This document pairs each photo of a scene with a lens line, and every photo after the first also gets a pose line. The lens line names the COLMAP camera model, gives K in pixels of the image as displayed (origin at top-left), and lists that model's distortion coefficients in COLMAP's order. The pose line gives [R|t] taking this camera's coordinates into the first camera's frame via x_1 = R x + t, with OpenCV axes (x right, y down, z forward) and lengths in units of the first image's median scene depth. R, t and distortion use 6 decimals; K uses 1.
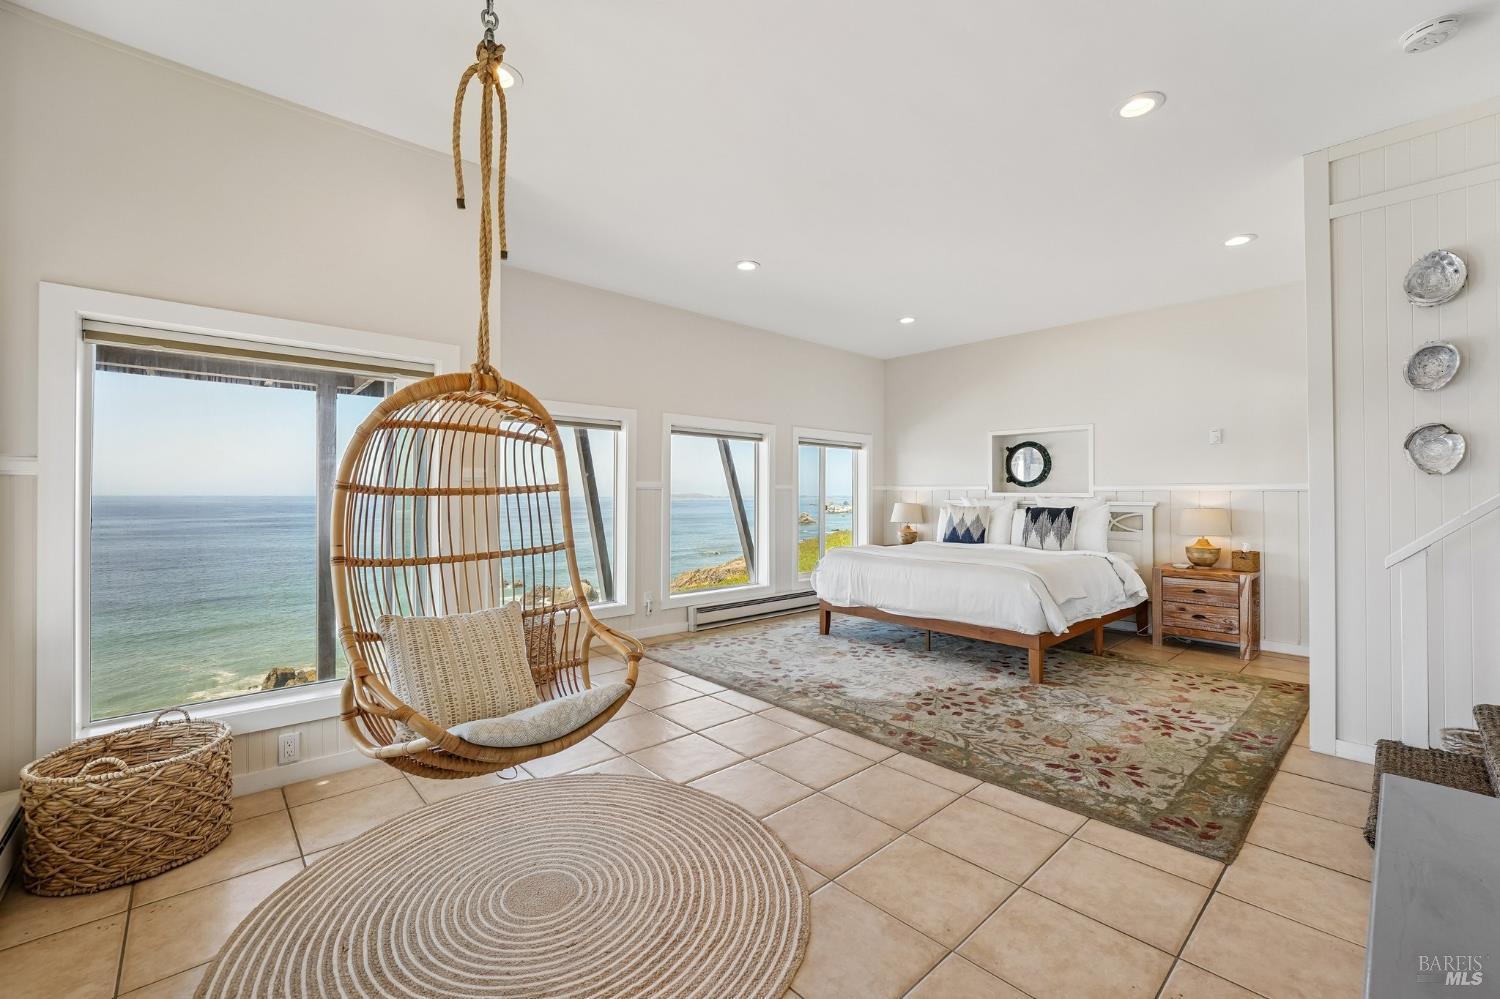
lens RADIAL K [[616.8, 0, 734.8], [0, 616.8, 493.4], [0, 0, 1]] dist [-0.022877, 0.003727]
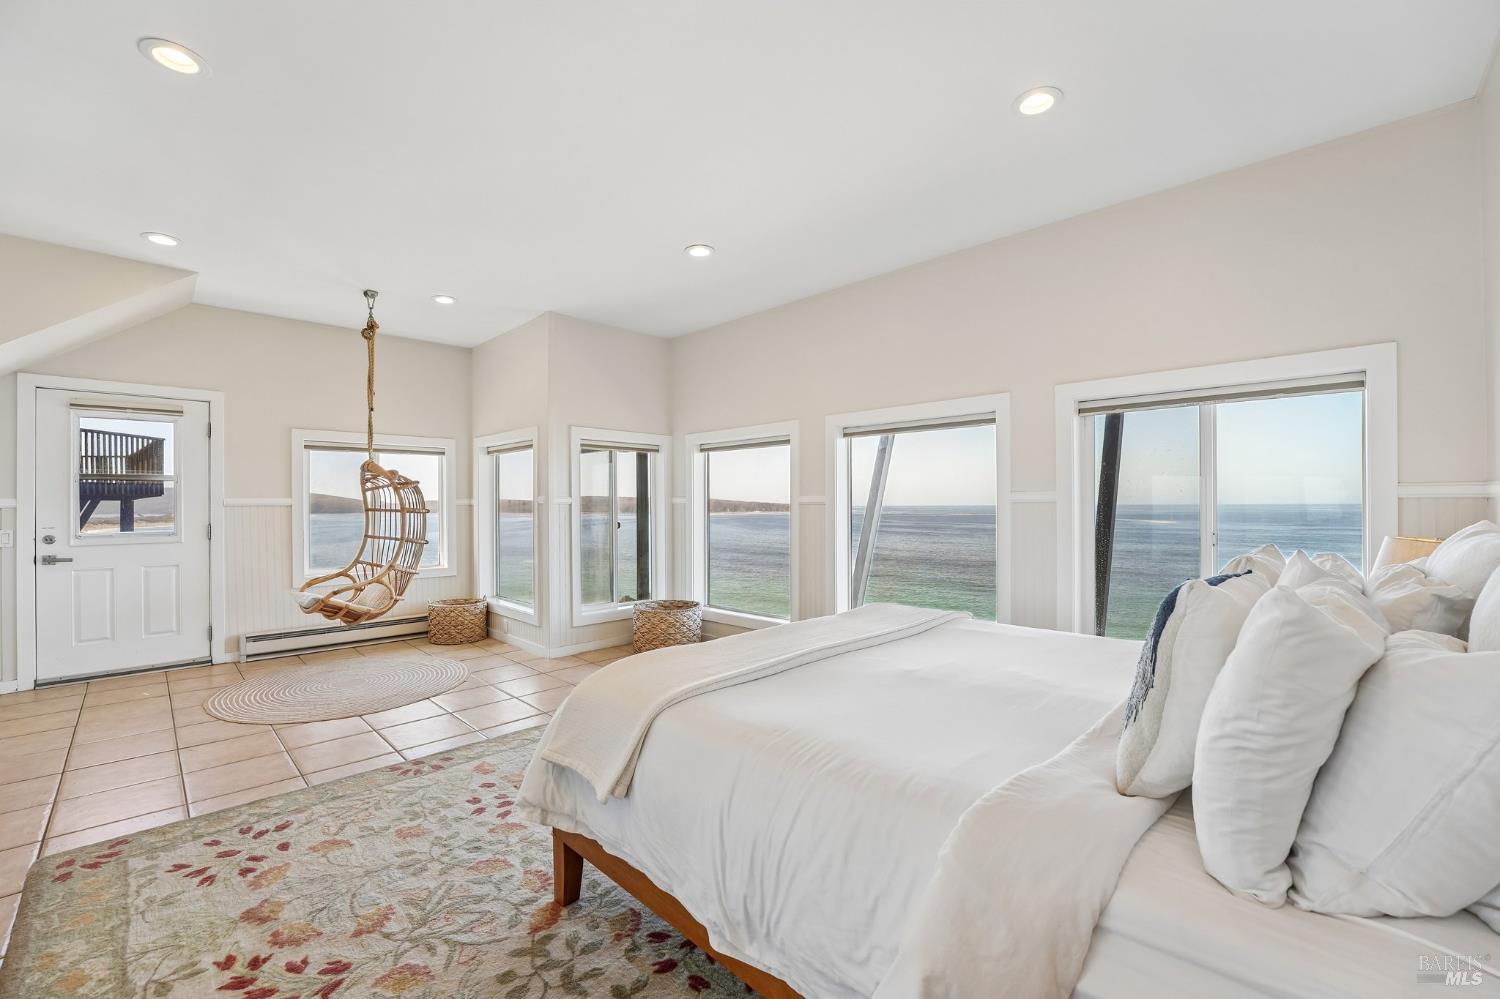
lens RADIAL K [[618.8, 0, 734.9], [0, 618.8, 501.8], [0, 0, 1]] dist [-0.023869, 0.002206]
pose [[0.055731, -0.008638, -0.998408, 0.935762], [0.003790, 0.999957, -0.008440, -0.003881], [0.998439, -0.003314, 0.055761, 1.047457]]
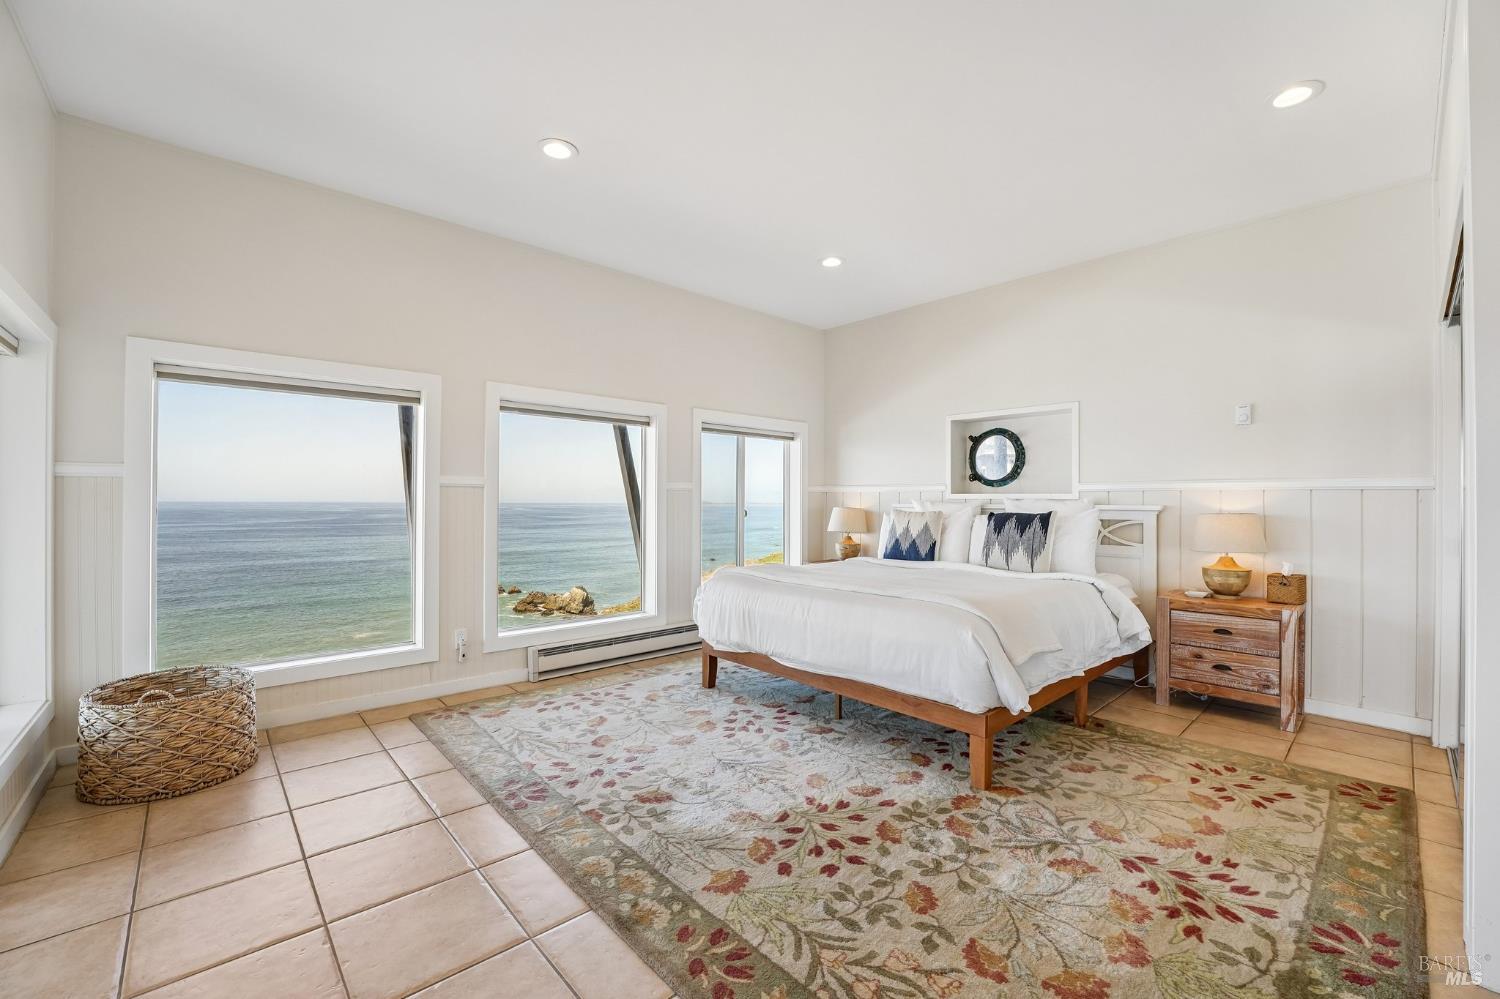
lens RADIAL K [[616.8, 0, 752.1], [0, 616.8, 499.7], [0, 0, 1]] dist [-0.022877, 0.003727]
pose [[0.999620, 0.002988, 0.027406, 0.223737], [-0.002979, 0.999995, -0.000381, 0.010810], [-0.027407, 0.000299, 0.999624, 0.350962]]
